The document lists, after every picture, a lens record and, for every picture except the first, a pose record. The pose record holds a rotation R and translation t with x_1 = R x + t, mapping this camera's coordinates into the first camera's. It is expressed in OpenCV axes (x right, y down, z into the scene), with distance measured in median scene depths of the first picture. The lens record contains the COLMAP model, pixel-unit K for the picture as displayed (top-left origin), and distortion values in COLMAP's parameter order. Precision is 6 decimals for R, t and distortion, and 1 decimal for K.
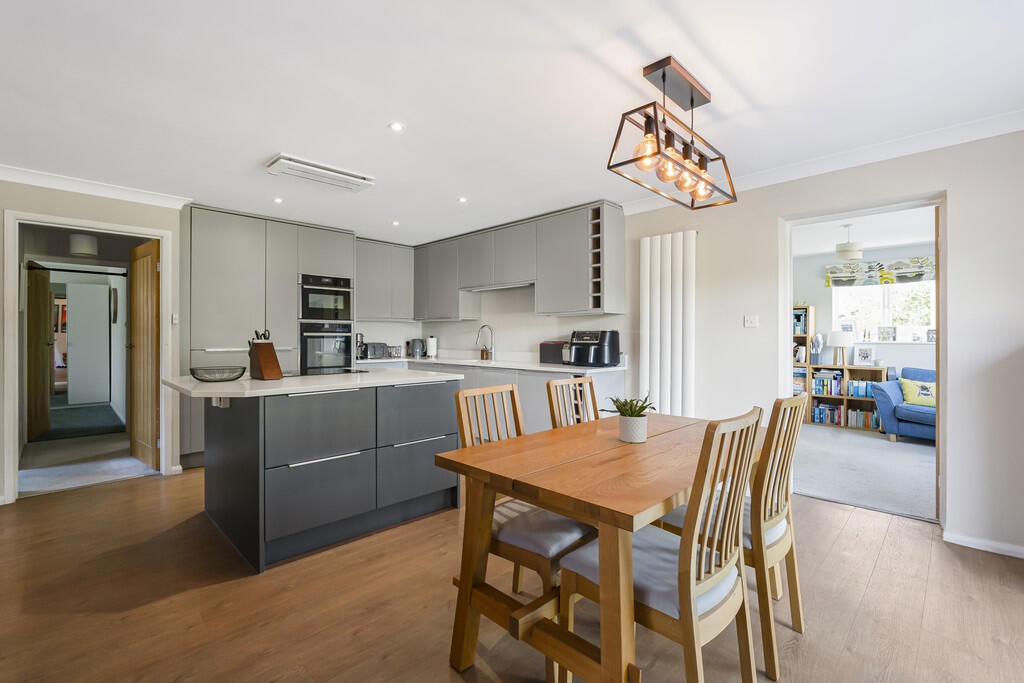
lens RADIAL K [[457.9, 0, 511.7], [0, 457.9, 338.5], [0, 0, 1]] dist [-0.005013, -0.000268]
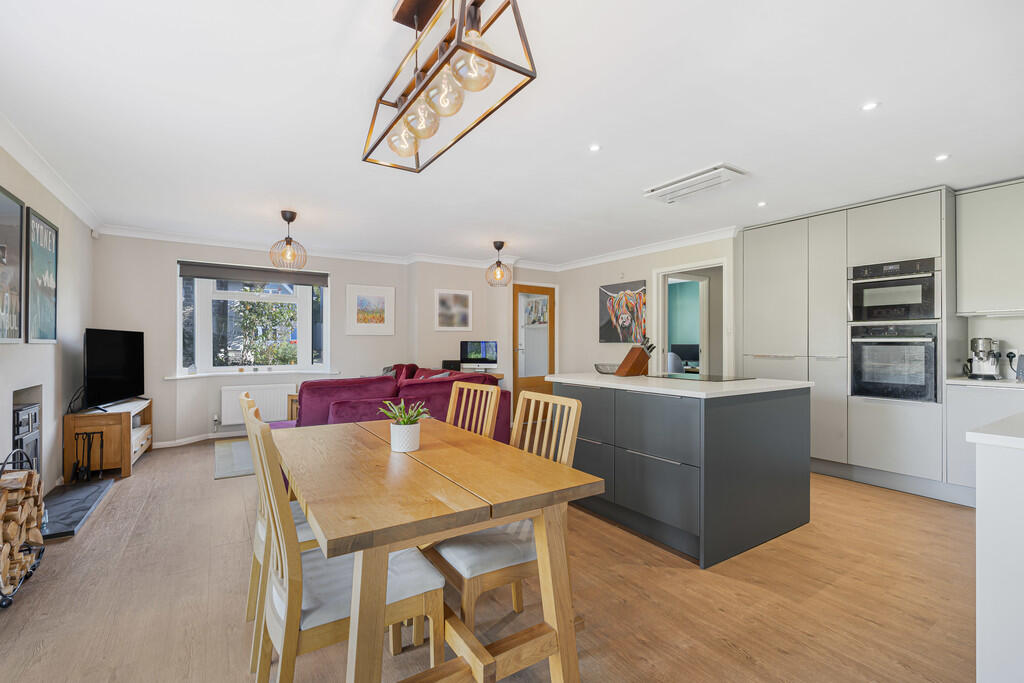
lens RADIAL K [[457.9, 0, 516.1], [0, 457.9, 344.0], [0, 0, 1]] dist [-0.005013, -0.000268]
pose [[-0.204823, -0.006116, -0.978780, 0.461577], [-0.007176, 0.999963, -0.004747, 0.005343], [0.978773, 0.006051, -0.204860, 0.573289]]
